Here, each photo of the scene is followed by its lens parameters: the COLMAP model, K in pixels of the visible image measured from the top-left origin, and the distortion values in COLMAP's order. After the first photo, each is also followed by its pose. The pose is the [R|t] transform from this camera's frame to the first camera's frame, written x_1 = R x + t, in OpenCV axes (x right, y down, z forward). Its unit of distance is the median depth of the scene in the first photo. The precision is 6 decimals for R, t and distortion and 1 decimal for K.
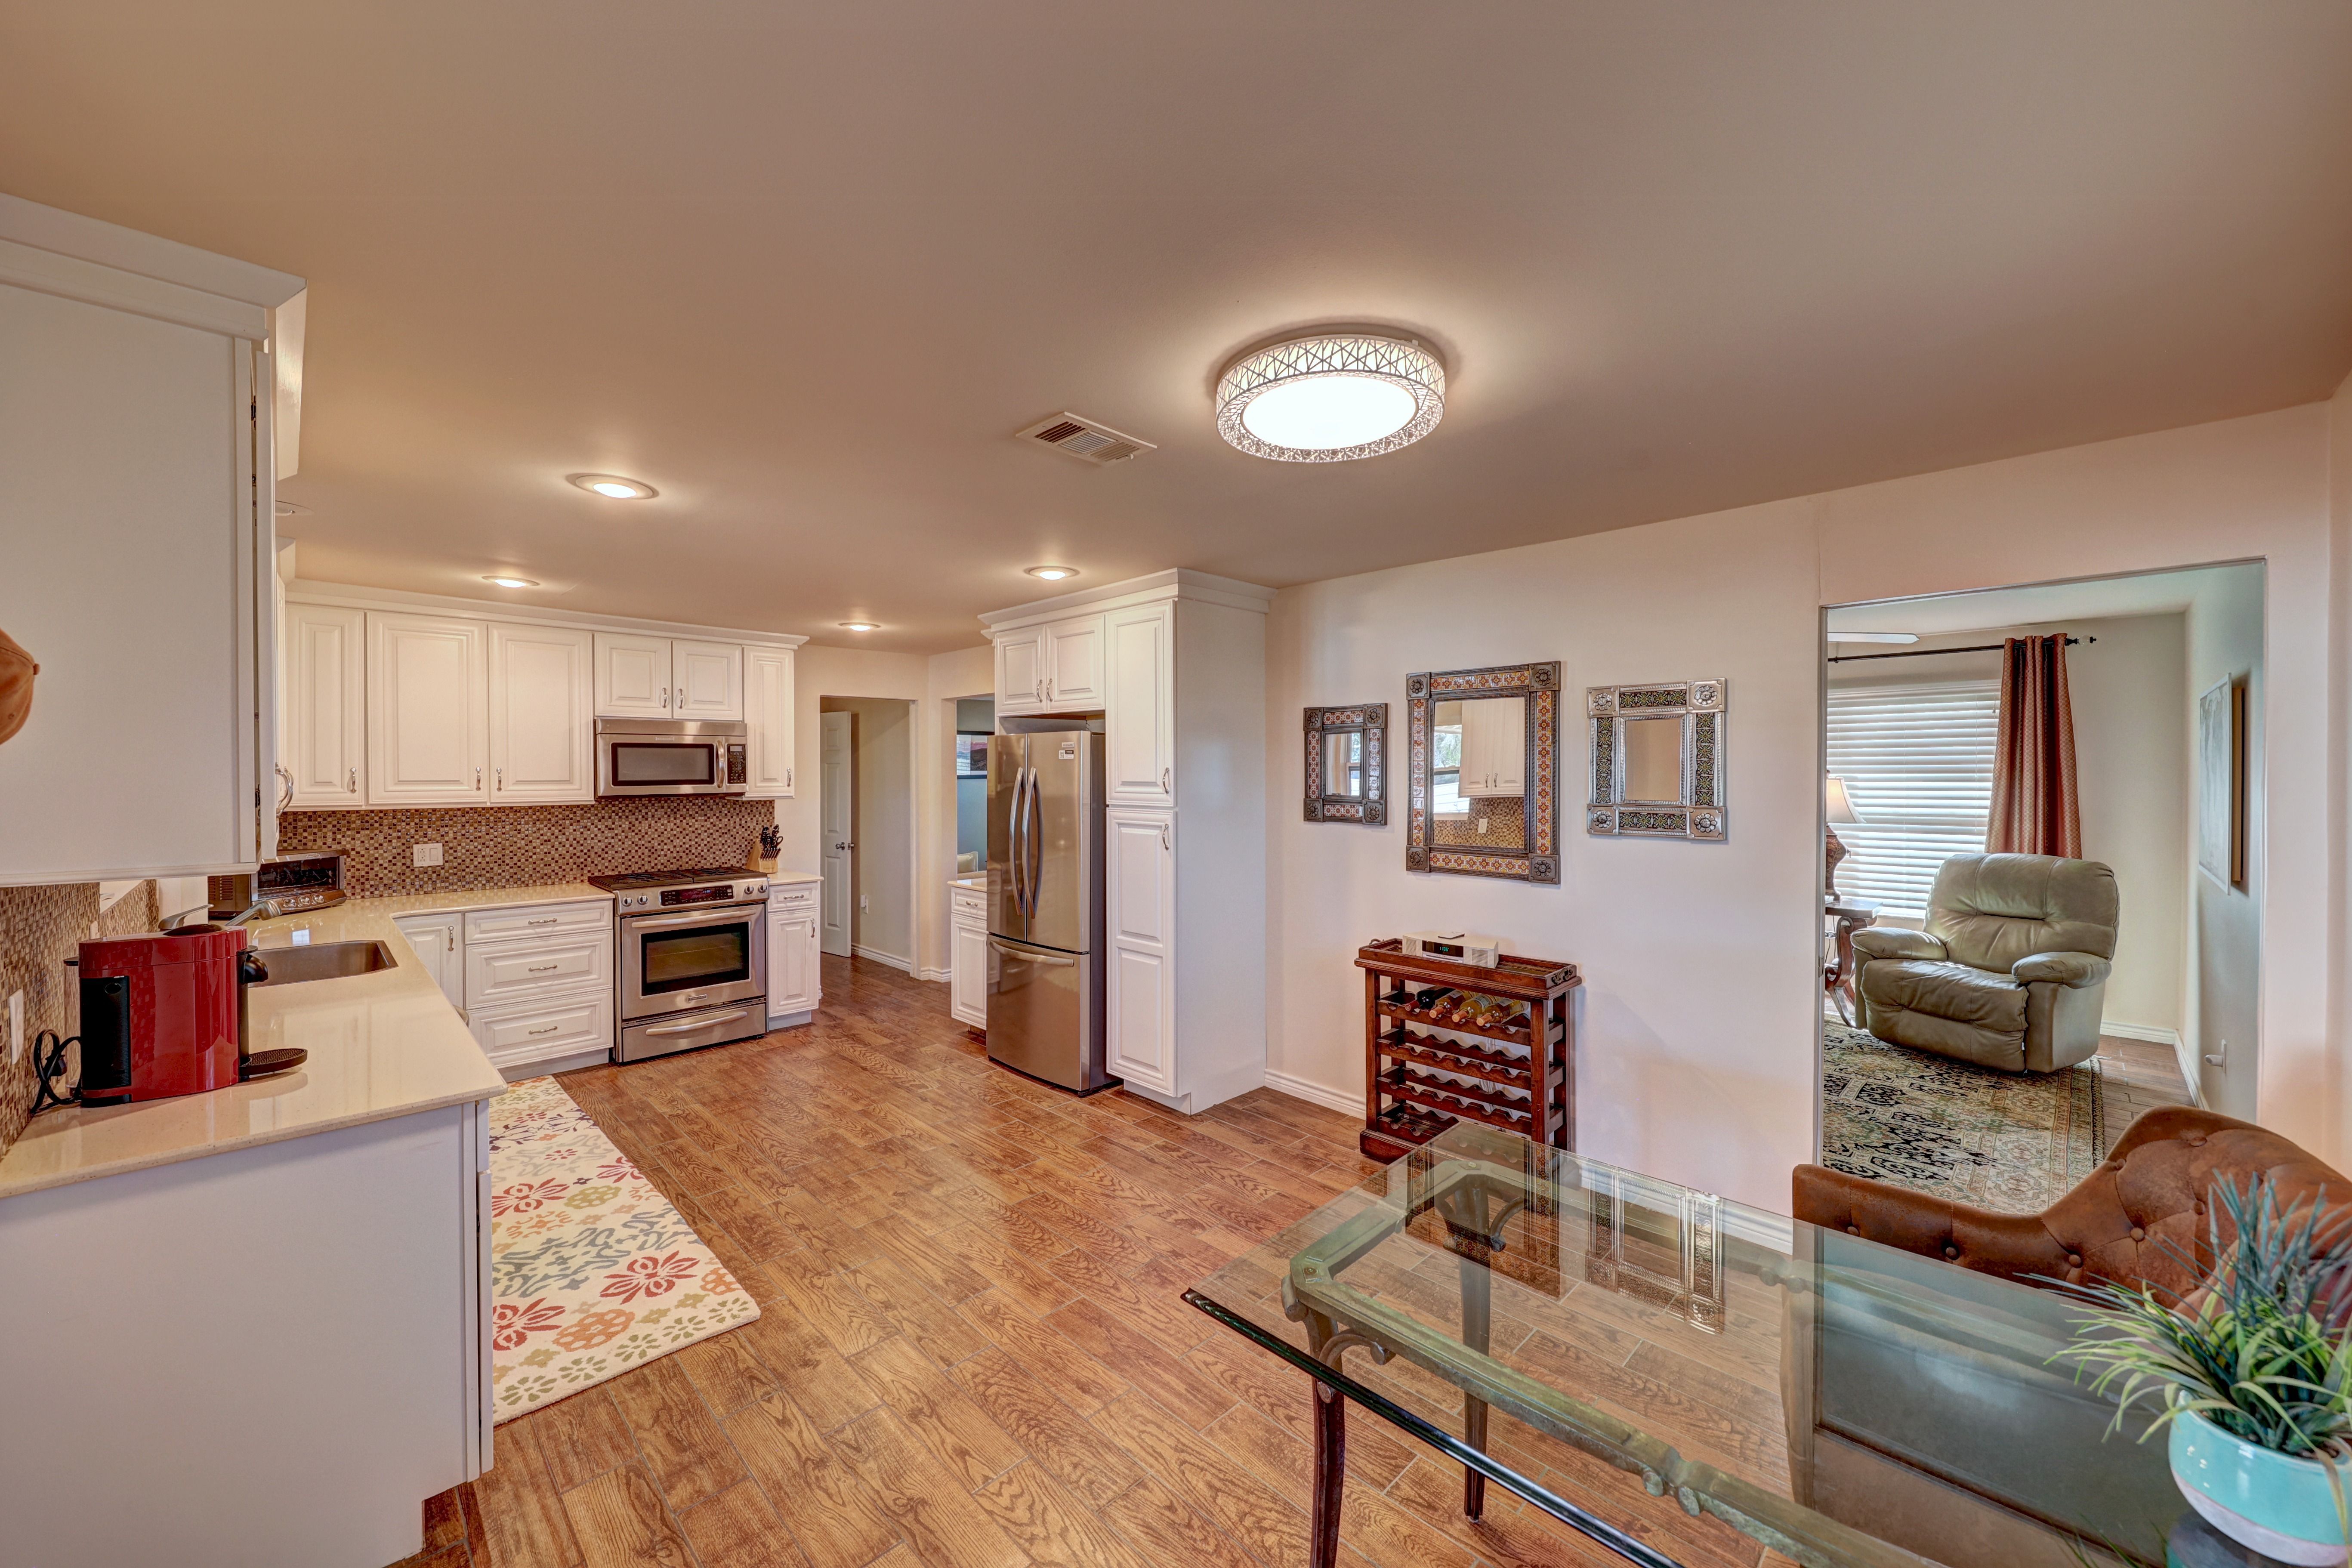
lens RADIAL K [[886.0, 0, 1171.9], [0, 886.0, 777.0], [0, 0, 1]] dist [-0.000239, -0.000033]
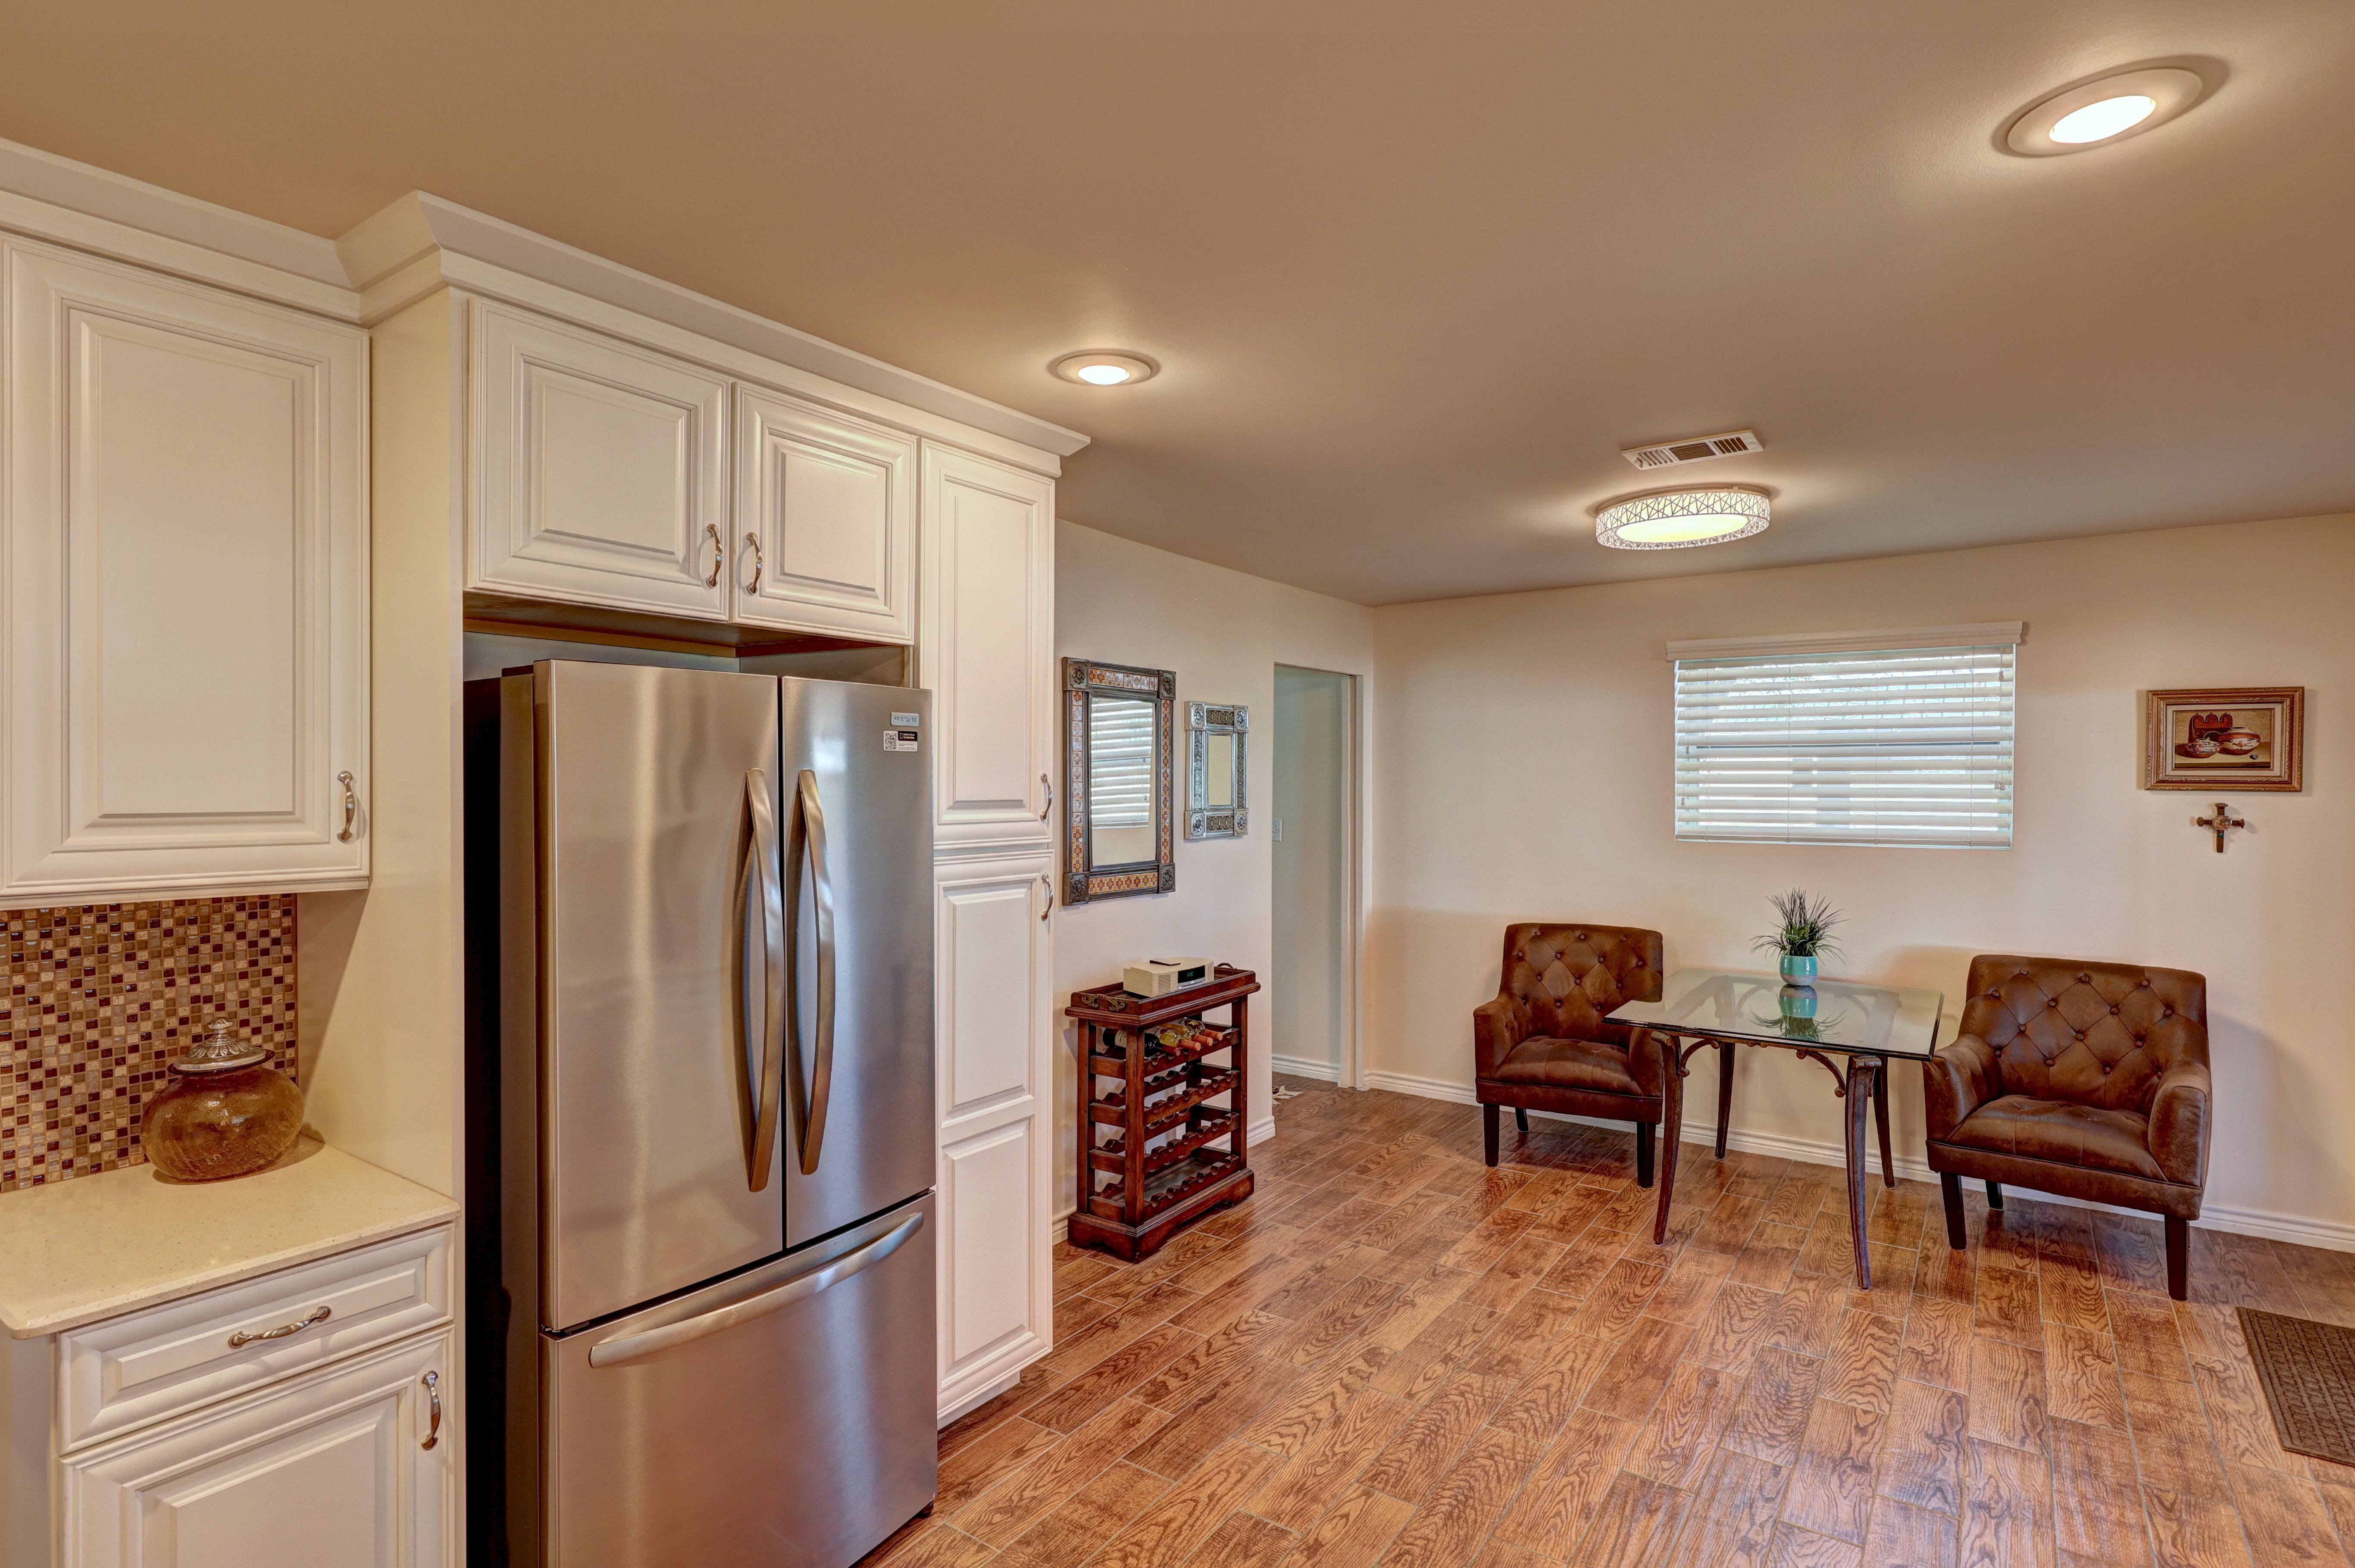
lens RADIAL K [[1172.8, 0, 1174.7], [0, 1172.8, 783.8], [0, 0, 1]] dist [0.004434, 0.000350]
pose [[-0.173542, -0.003316, 0.984821, -0.724220], [0.006687, 0.999967, 0.004546, -0.006981], [-0.984804, 0.007374, -0.173514, 1.005729]]
